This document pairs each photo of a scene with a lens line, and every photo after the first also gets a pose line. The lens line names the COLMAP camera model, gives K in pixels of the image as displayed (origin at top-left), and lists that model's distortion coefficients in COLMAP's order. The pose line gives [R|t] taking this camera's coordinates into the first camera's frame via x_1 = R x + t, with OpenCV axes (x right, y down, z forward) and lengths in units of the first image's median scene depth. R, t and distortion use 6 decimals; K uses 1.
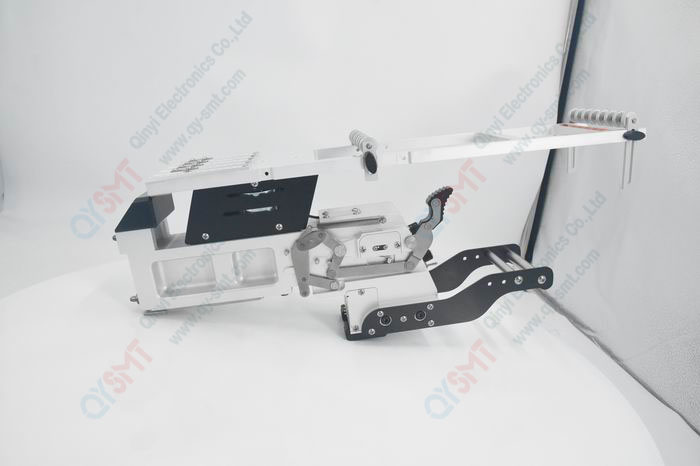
lens RADIAL K [[476.8, 0, 350.0], [0, 476.8, 233.0], [0, 0, 1]] dist [-0.143677, 0.068963]
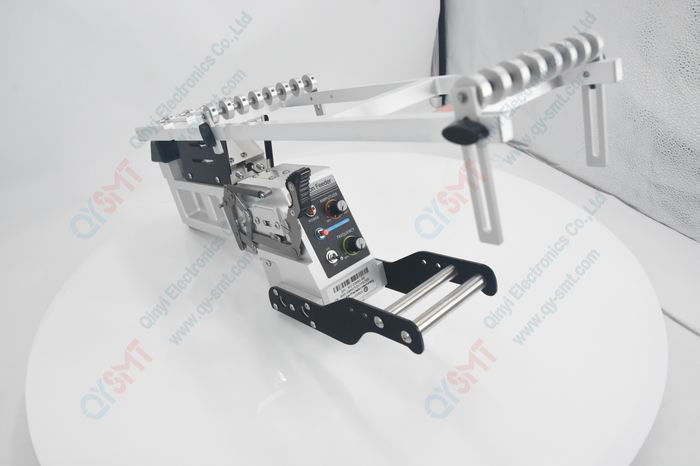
lens RADIAL K [[503.8, 0, 350.0], [0, 503.8, 233.0], [0, 0, 1]] dist [-0.107506, 0.001026]
pose [[0.579250, 0.273540, -0.767884, 0.871827], [-0.056626, 0.953242, 0.296854, -0.237284], [0.813181, -0.128471, 0.567655, 0.584348]]
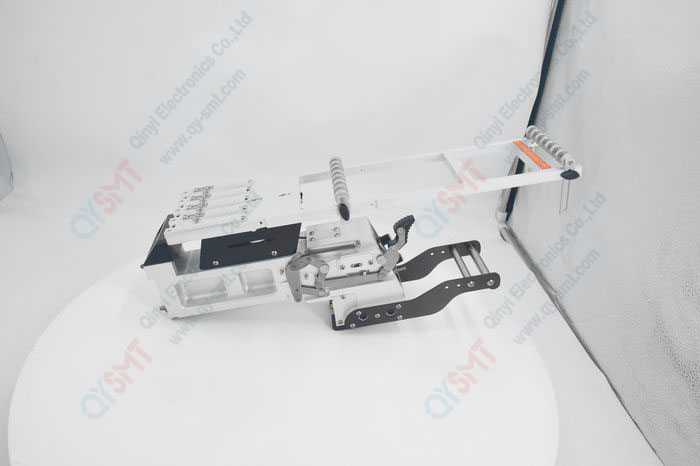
lens RADIAL K [[503.8, 0, 350.0], [0, 503.8, 233.0], [0, 0, 1]] dist [-0.107506, 0.001026]
pose [[0.999407, -0.030787, -0.015394, 0.068394], [0.033578, 0.970396, 0.239174, -0.361000], [0.007575, -0.239549, 0.970855, -0.251915]]
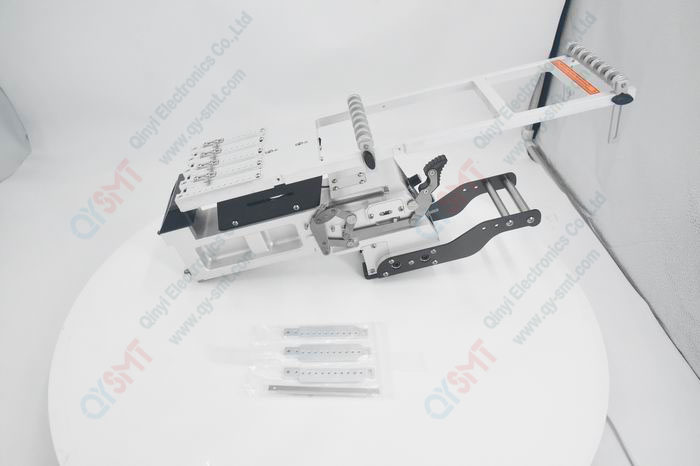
lens RADIAL K [[476.8, 0, 350.0], [0, 476.8, 233.0], [0, 0, 1]] dist [-0.143677, 0.068963]
pose [[0.992359, -0.099715, -0.072664, 0.055354], [0.120690, 0.906858, 0.403785, -0.393937], [0.025632, -0.409470, 0.911964, -0.066426]]
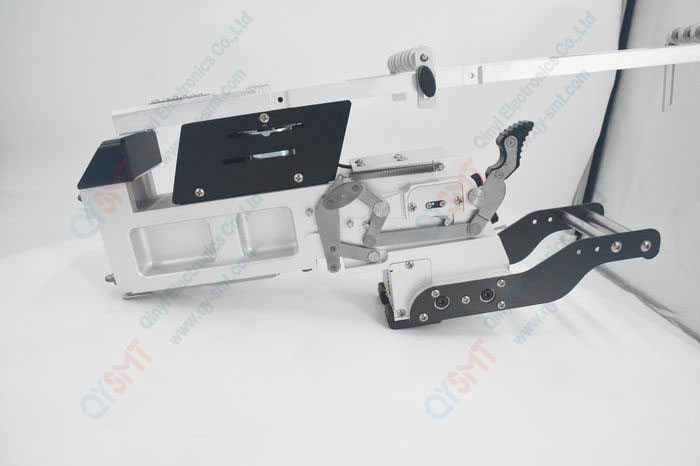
lens RADIAL K [[476.8, 0, 350.0], [0, 476.8, 233.0], [0, 0, 1]] dist [-0.143677, 0.068963]
pose [[0.999381, -0.014058, -0.032248, -0.045490], [0.015425, 0.998976, 0.042530, 0.041280], [0.031617, -0.043001, 0.998575, 0.255994]]
